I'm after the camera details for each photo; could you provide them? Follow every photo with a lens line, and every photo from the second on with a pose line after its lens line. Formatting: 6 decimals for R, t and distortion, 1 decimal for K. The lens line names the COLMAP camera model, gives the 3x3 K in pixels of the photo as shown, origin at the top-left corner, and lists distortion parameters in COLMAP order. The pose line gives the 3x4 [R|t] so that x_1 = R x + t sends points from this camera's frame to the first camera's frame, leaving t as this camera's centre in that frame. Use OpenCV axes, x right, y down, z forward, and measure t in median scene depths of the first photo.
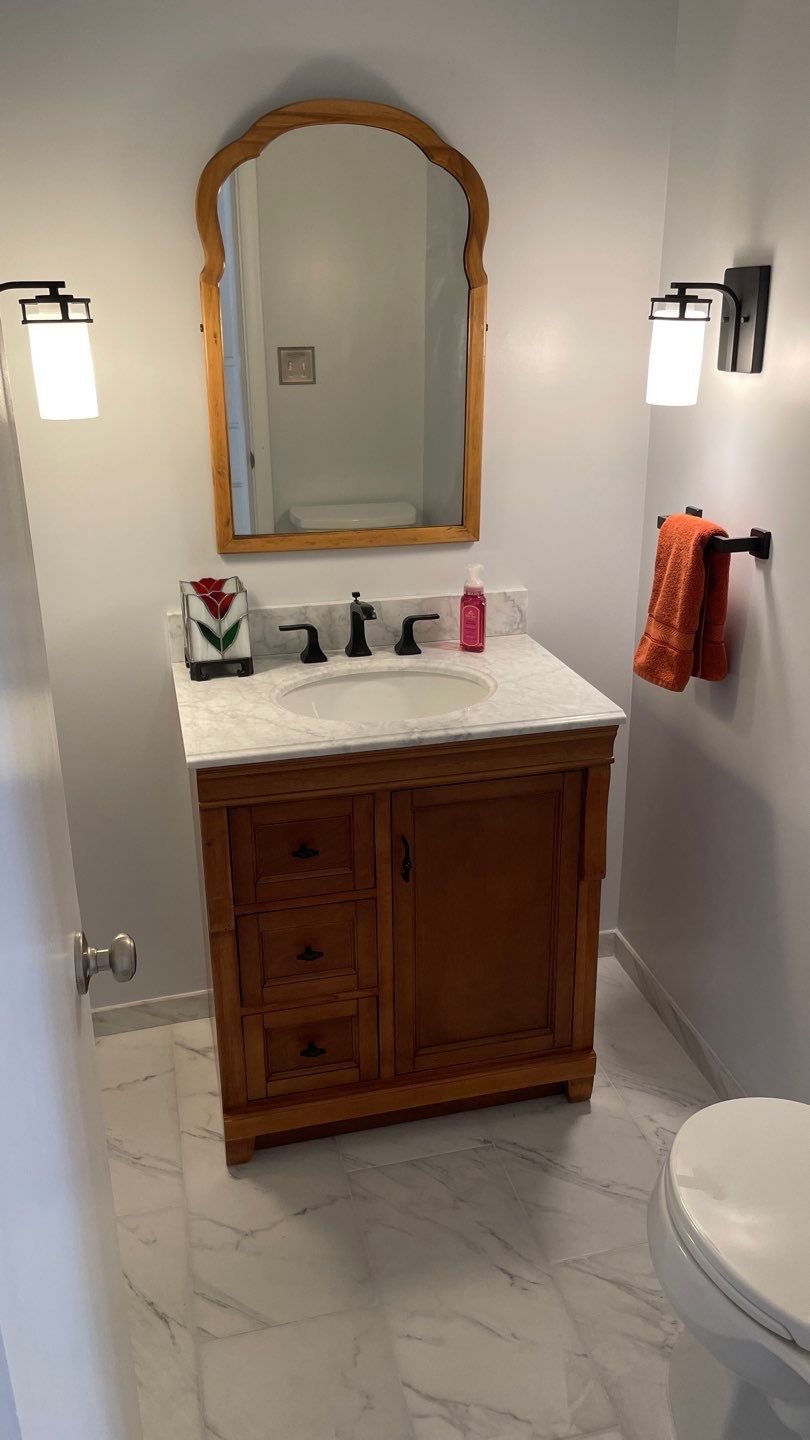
lens RADIAL K [[1100.4, 0, 419.2], [0, 1100.4, 710.3], [0, 0, 1]] dist [0.115969, -0.181880]
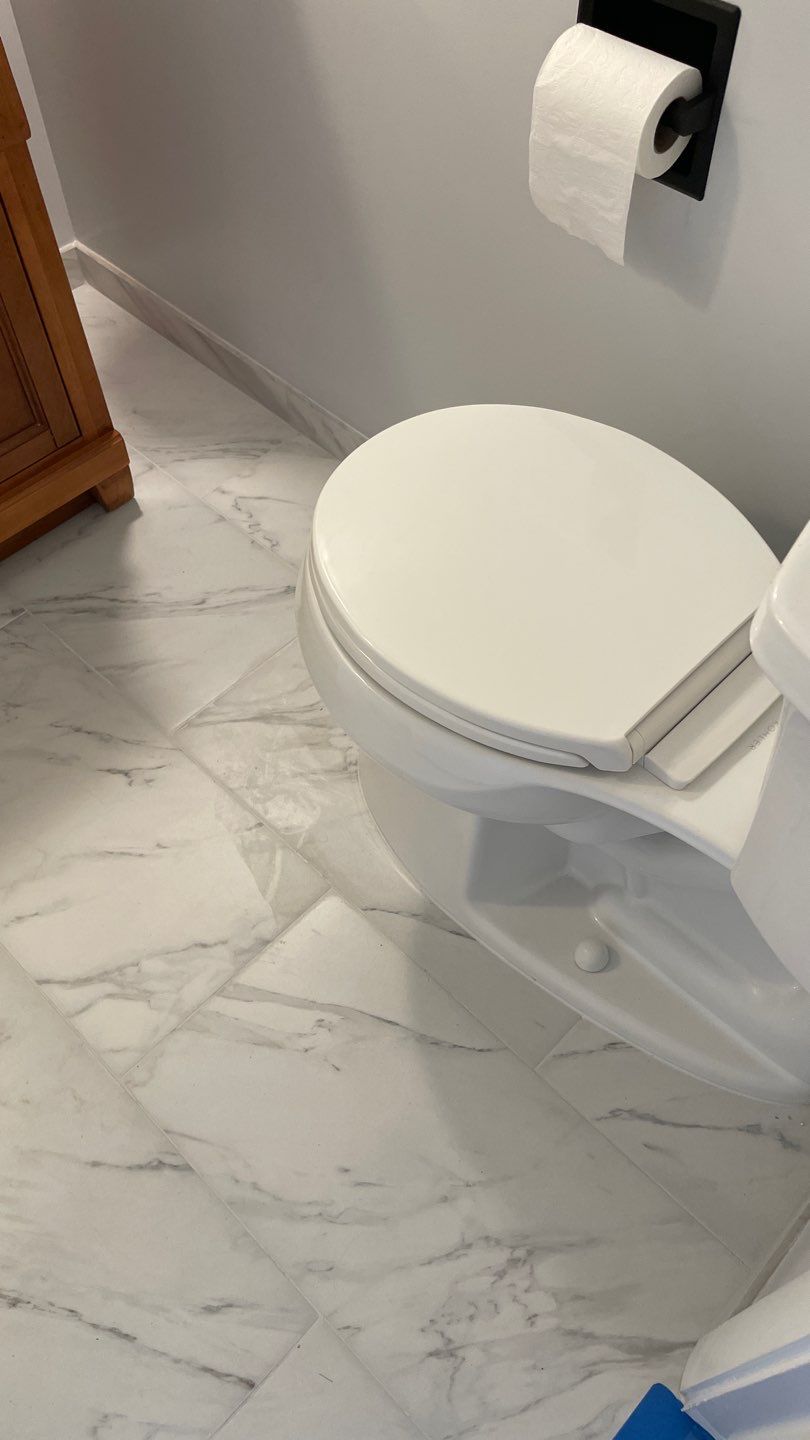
lens RADIAL K [[1100.4, 0, 419.2], [0, 1100.4, 710.3], [0, 0, 1]] dist [0.115969, -0.181880]
pose [[0.853651, -0.428975, 0.295398, 0.046622], [0.193280, 0.787561, 0.585142, 0.089033], [-0.483655, -0.442413, 0.755214, 0.363442]]
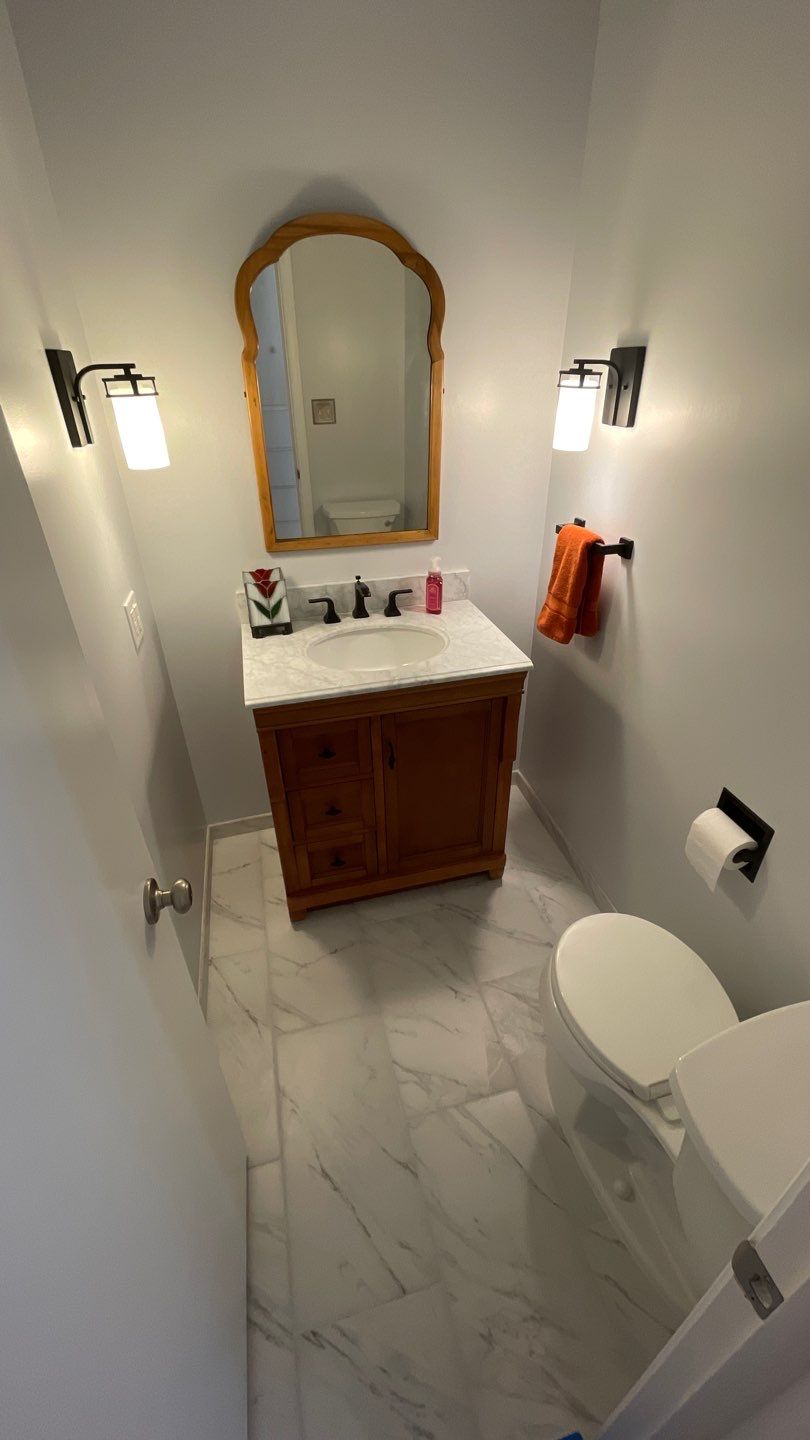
lens RADIAL K [[589.4, 0, 409.6], [0, 589.4, 717.7], [0, 0, 1]] dist [0.001404, 0.000577]
pose [[0.999961, -0.008652, 0.001955, 0.012267], [0.008122, 0.981688, 0.190323, -0.077074], [-0.003566, -0.190300, 0.981720, 0.173386]]
